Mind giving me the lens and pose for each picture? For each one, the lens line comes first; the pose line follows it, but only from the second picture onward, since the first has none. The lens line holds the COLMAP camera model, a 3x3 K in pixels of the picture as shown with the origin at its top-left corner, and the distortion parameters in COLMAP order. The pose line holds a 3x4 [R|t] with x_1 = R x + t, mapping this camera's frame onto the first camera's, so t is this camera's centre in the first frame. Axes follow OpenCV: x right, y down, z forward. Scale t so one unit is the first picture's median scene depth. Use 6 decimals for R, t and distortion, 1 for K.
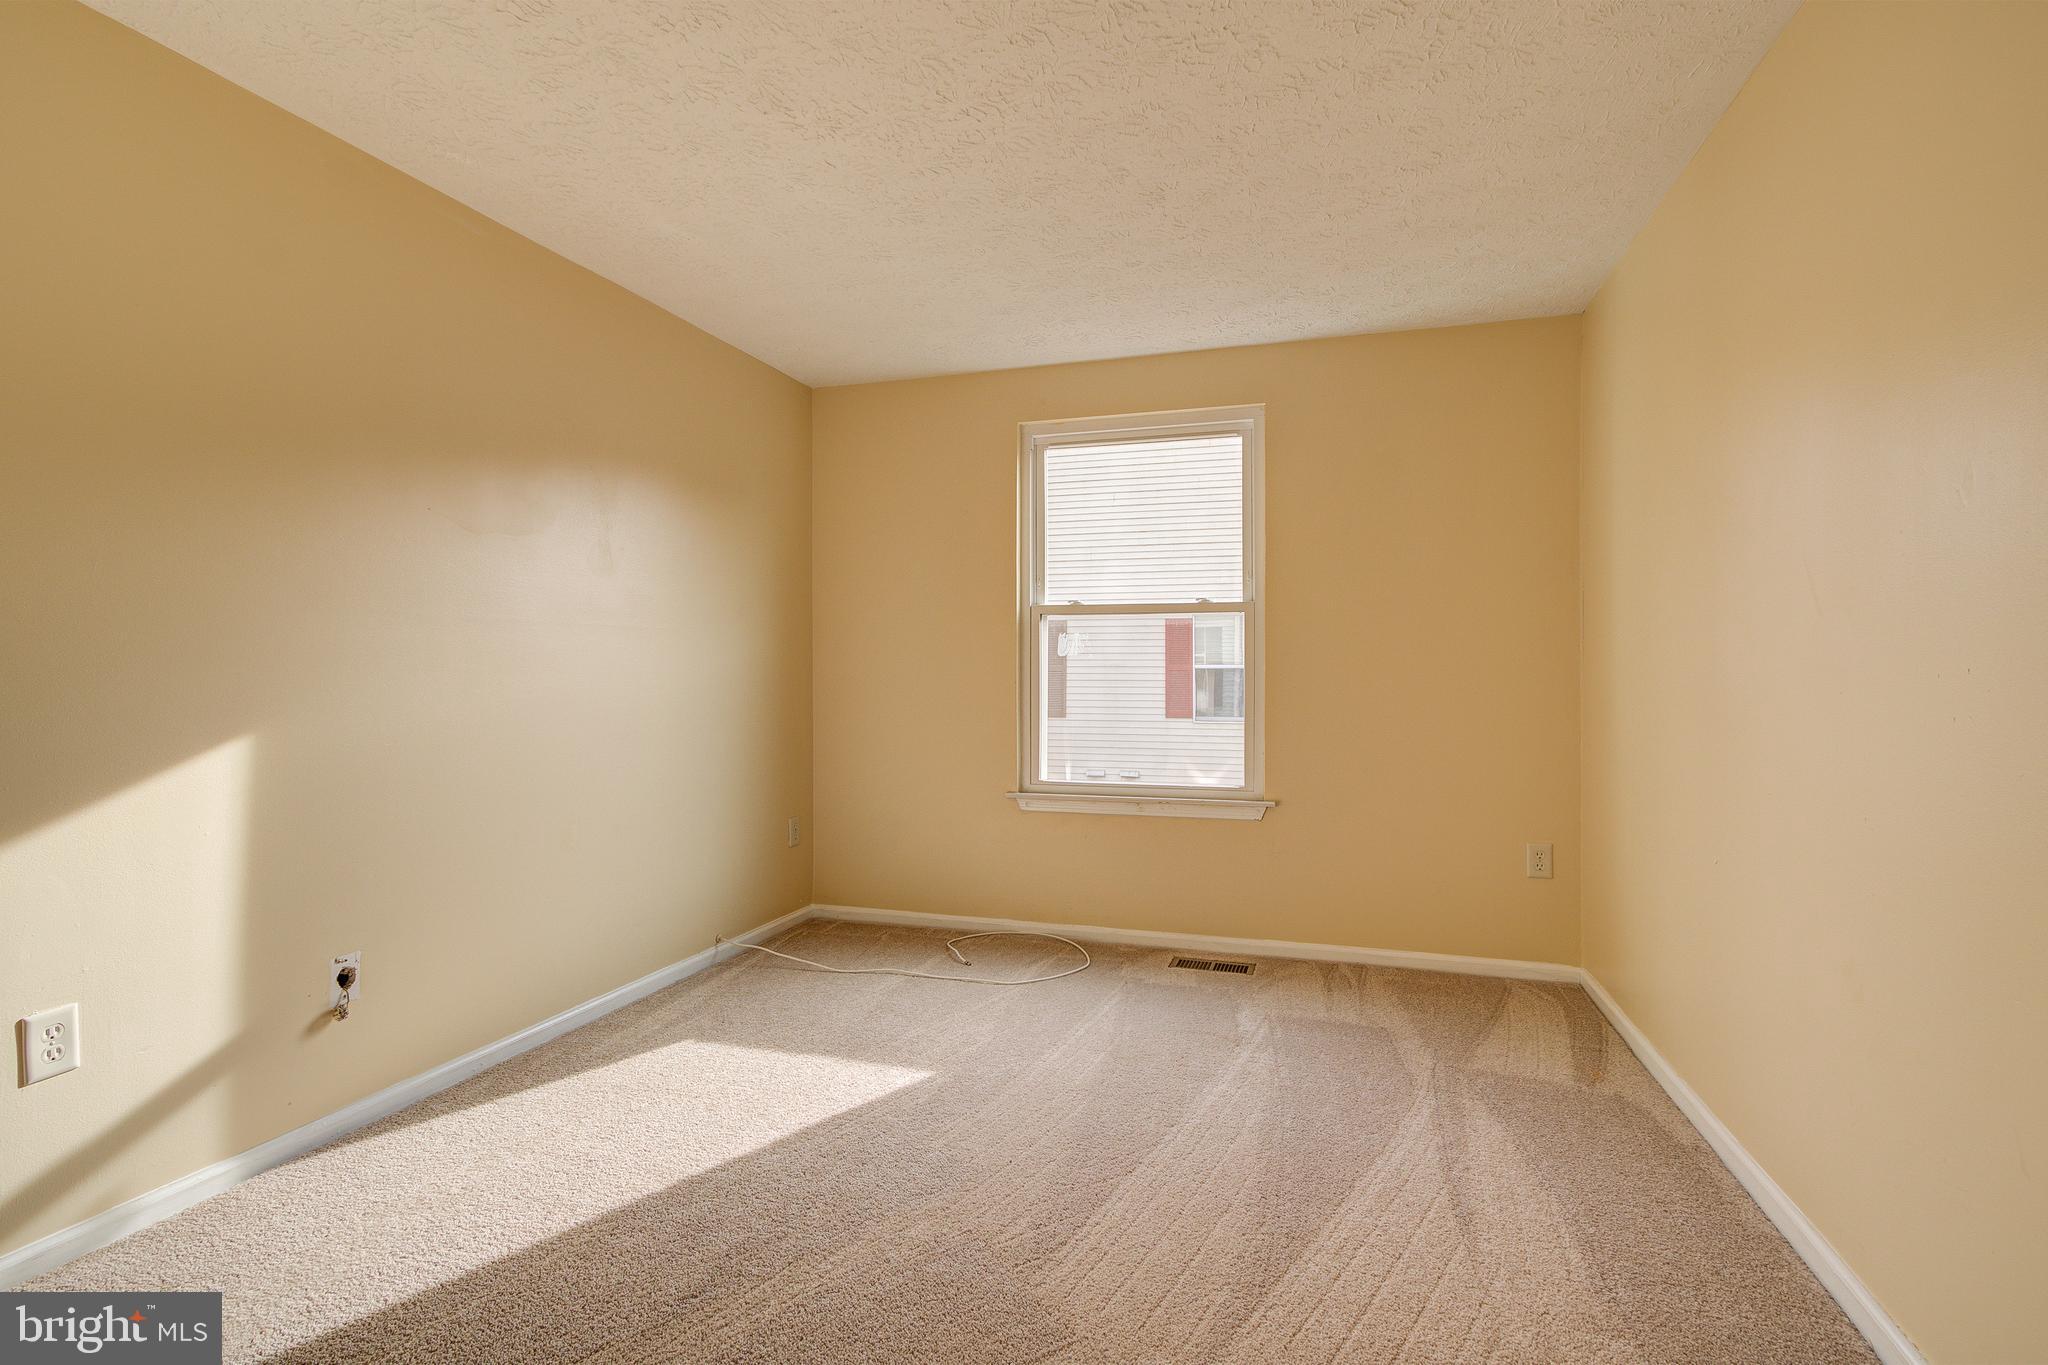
lens RADIAL K [[976.9, 0, 1025.5], [0, 976.9, 684.3], [0, 0, 1]] dist [0.000947, 0.002778]
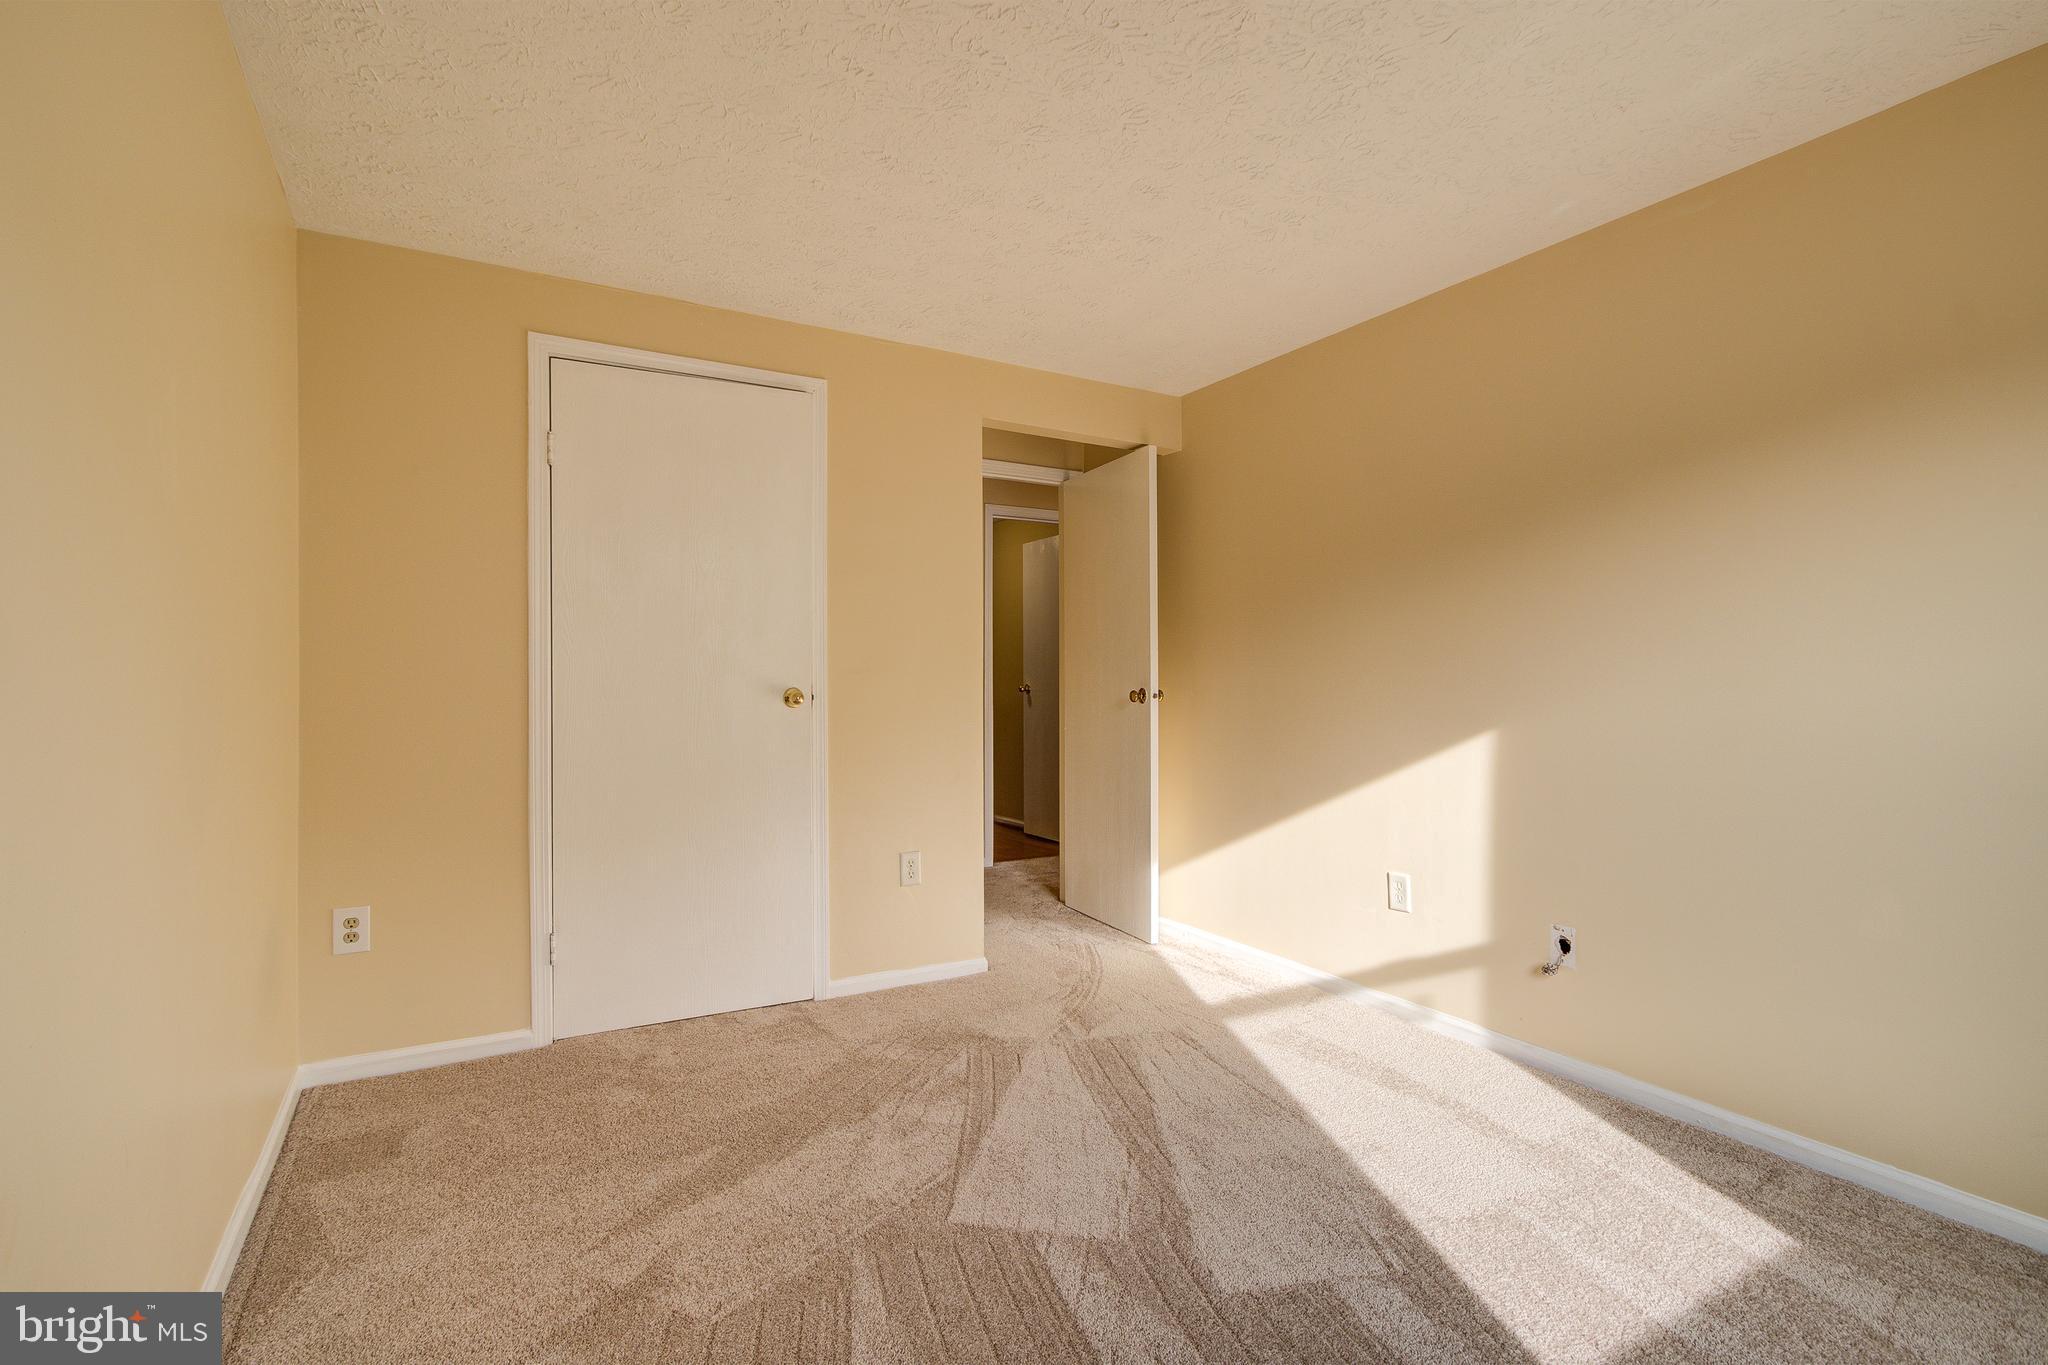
lens RADIAL K [[976.9, 0, 1024.7], [0, 976.9, 684.5], [0, 0, 1]] dist [0.000947, 0.002778]
pose [[-0.676401, 0.002659, -0.736529, 0.679666], [-0.008457, 0.999900, 0.011377, -0.025525], [0.736485, 0.013924, -0.676310, 1.449887]]
